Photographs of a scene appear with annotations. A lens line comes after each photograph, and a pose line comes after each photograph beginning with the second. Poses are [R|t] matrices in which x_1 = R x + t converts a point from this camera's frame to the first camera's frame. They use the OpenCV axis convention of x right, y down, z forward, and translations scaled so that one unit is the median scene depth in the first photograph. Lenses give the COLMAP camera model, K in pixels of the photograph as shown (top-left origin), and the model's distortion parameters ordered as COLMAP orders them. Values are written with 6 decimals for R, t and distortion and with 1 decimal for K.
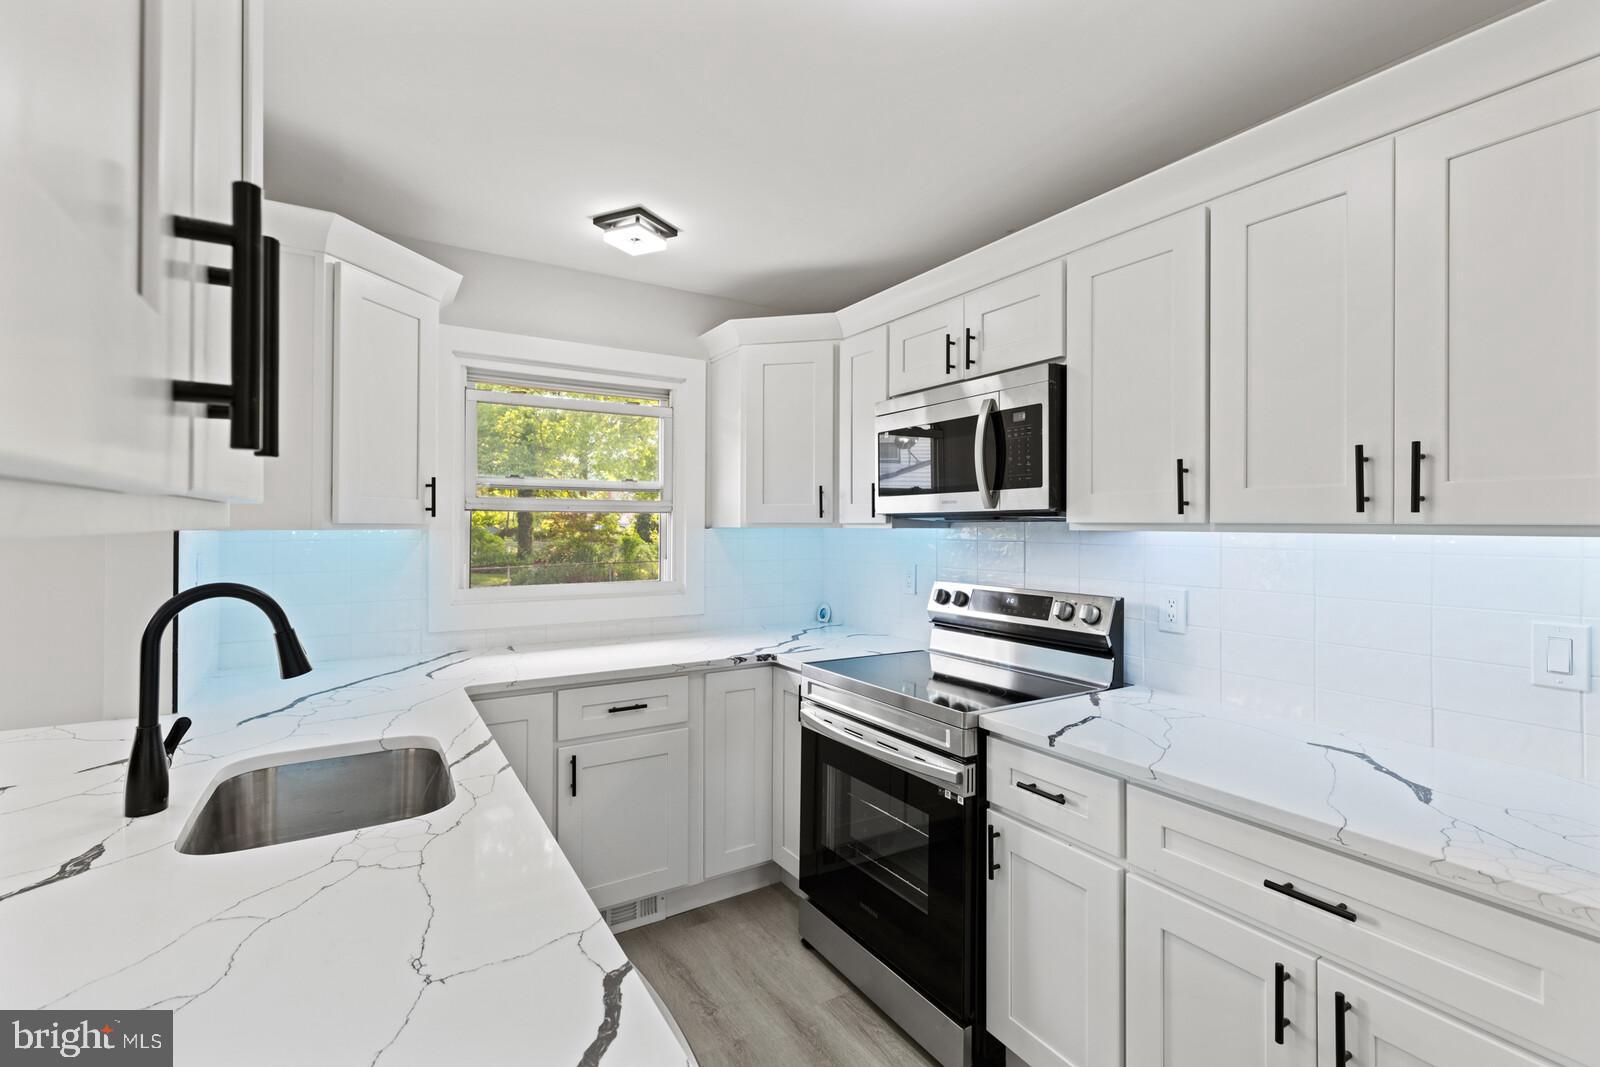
lens RADIAL K [[713.6, 0, 805.0], [0, 713.6, 515.3], [0, 0, 1]] dist [0.002279, -0.000804]
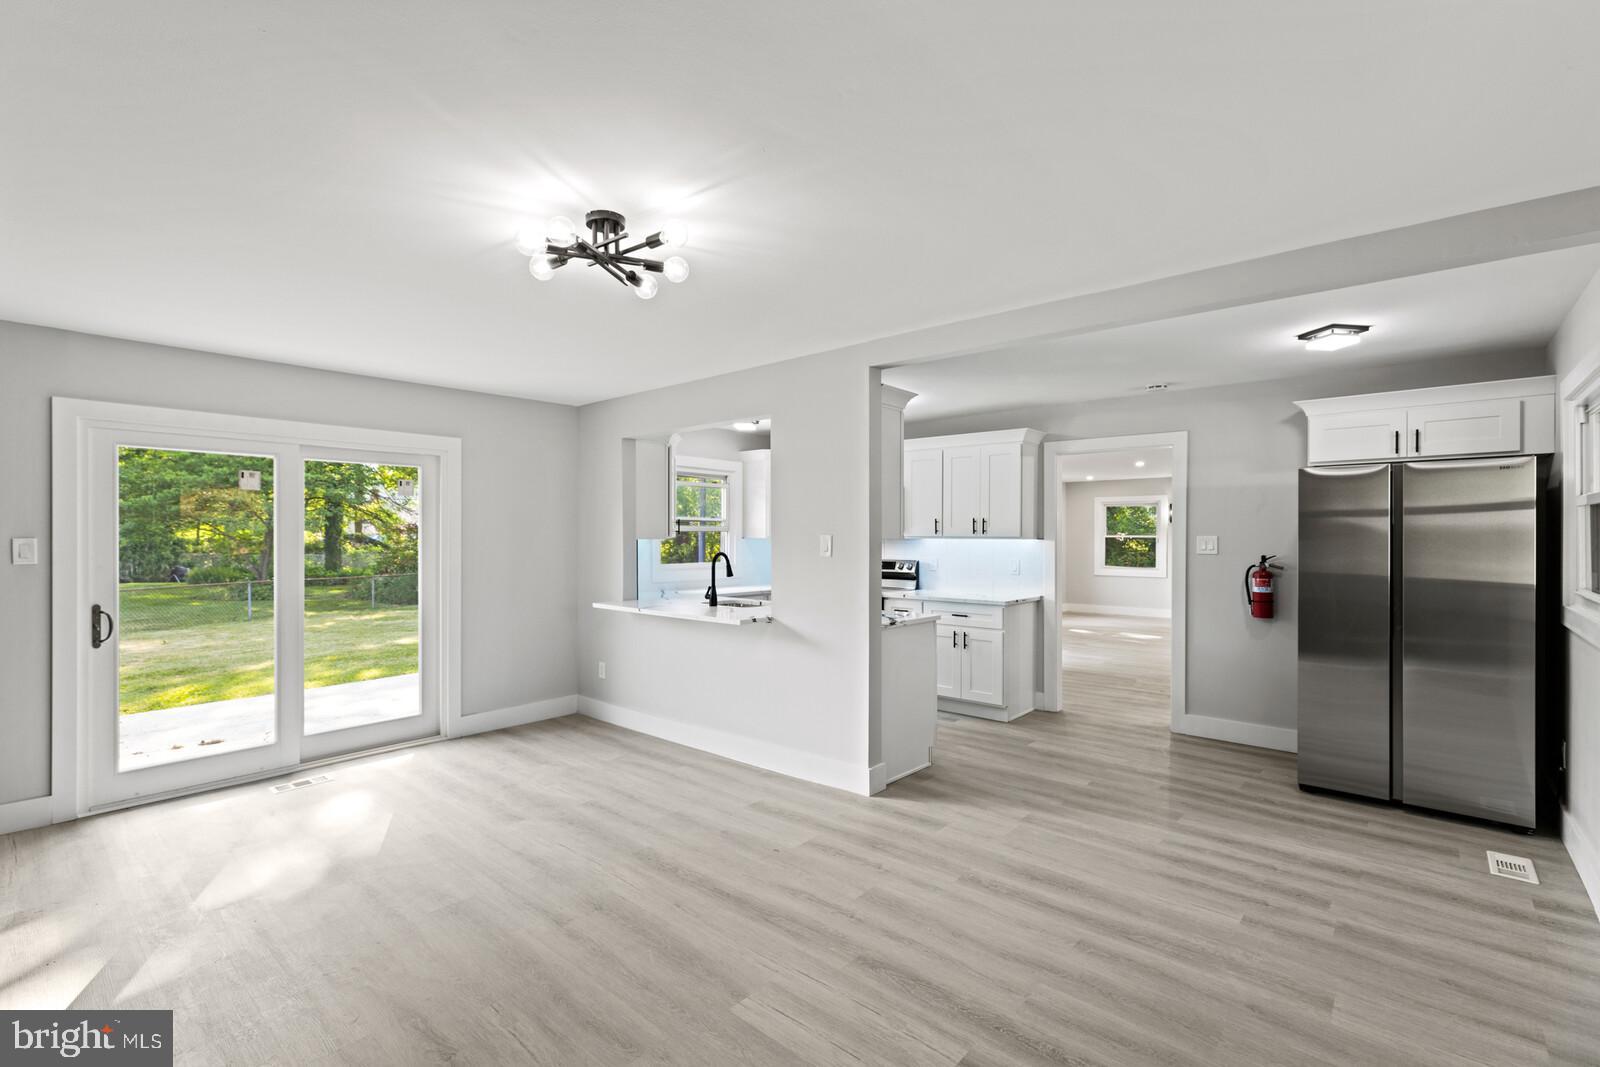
lens RADIAL K [[713.6, 0, 806.8], [0, 713.6, 534.0], [0, 0, 1]] dist [0.002279, -0.000804]
pose [[0.953542, 0.000026, 0.301260, -0.892135], [-0.003587, 0.999930, 0.011267, -0.030480], [-0.301238, -0.011824, 0.953476, -1.692511]]
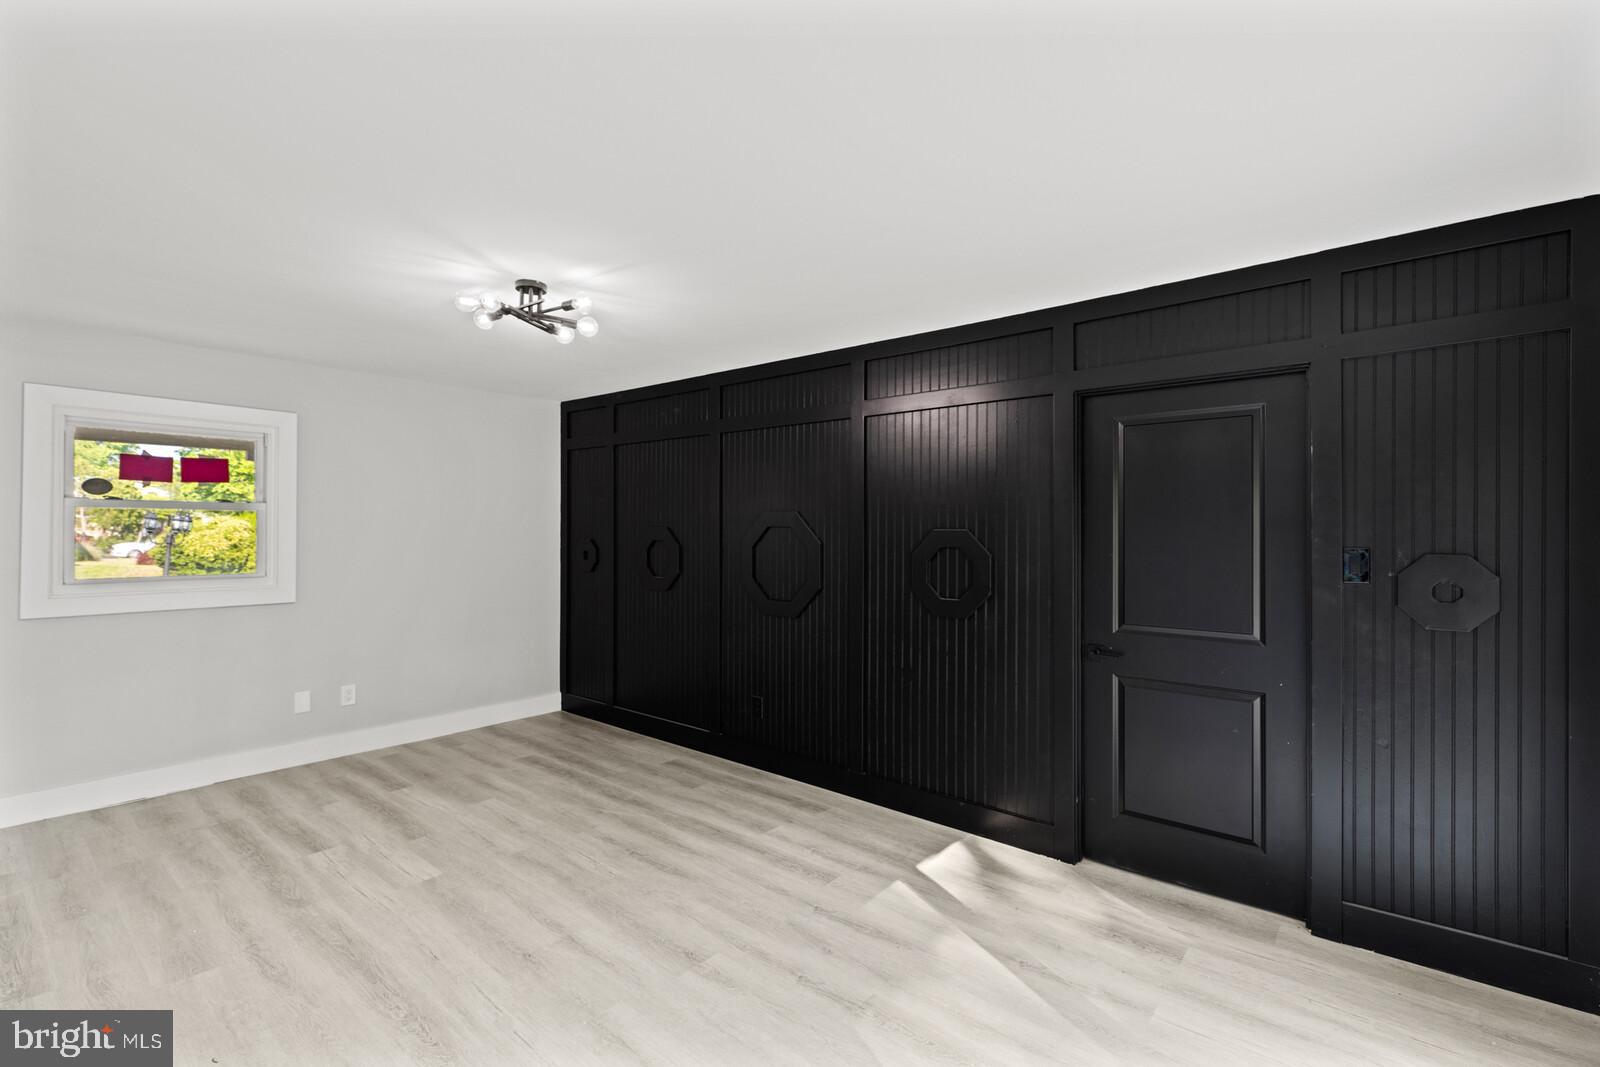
lens RADIAL K [[713.6, 0, 798.3], [0, 713.6, 529.8], [0, 0, 1]] dist [0.002279, -0.000804]
pose [[-0.950407, -0.002377, -0.310999, -0.916130], [-0.000361, 0.999979, -0.006539, -0.012194], [0.311008, -0.006102, -0.950388, 0.735705]]
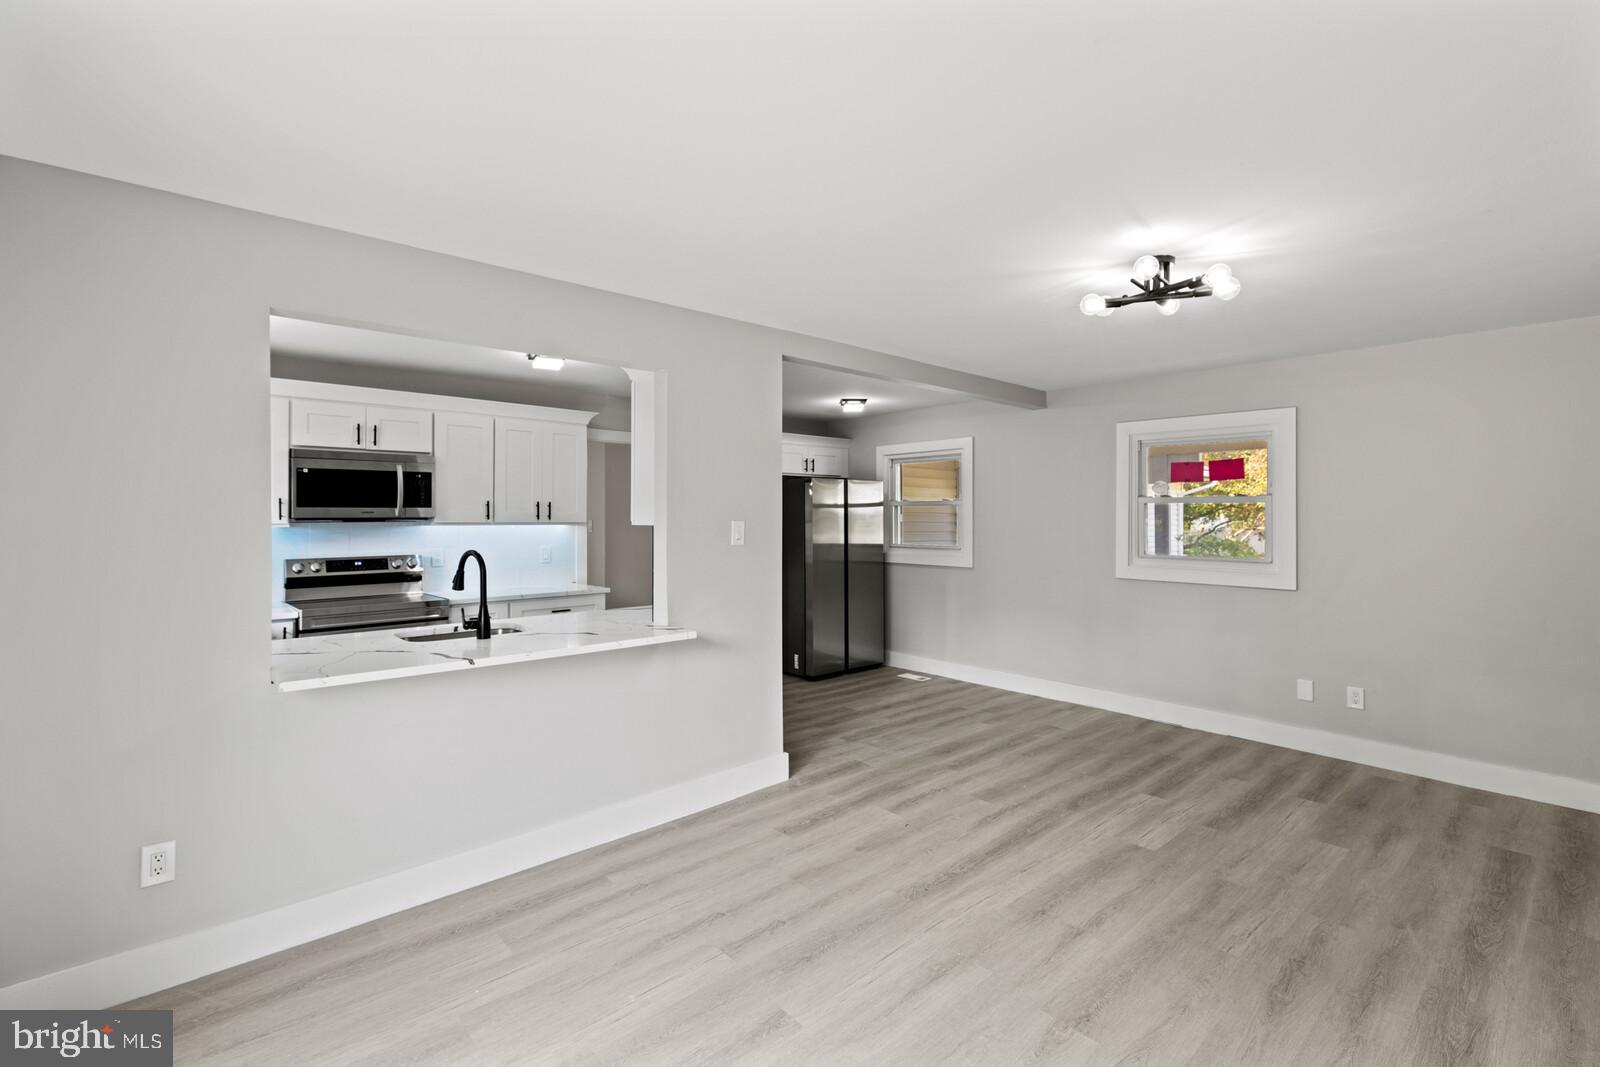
lens RADIAL K [[713.6, 0, 801.3], [0, 713.6, 511.4], [0, 0, 1]] dist [0.002279, -0.000804]
pose [[-0.173075, 0.008359, 0.984873, -1.952909], [-0.010046, 0.999897, -0.010252, -0.013646], [-0.984857, -0.011668, -0.172973, 0.174331]]
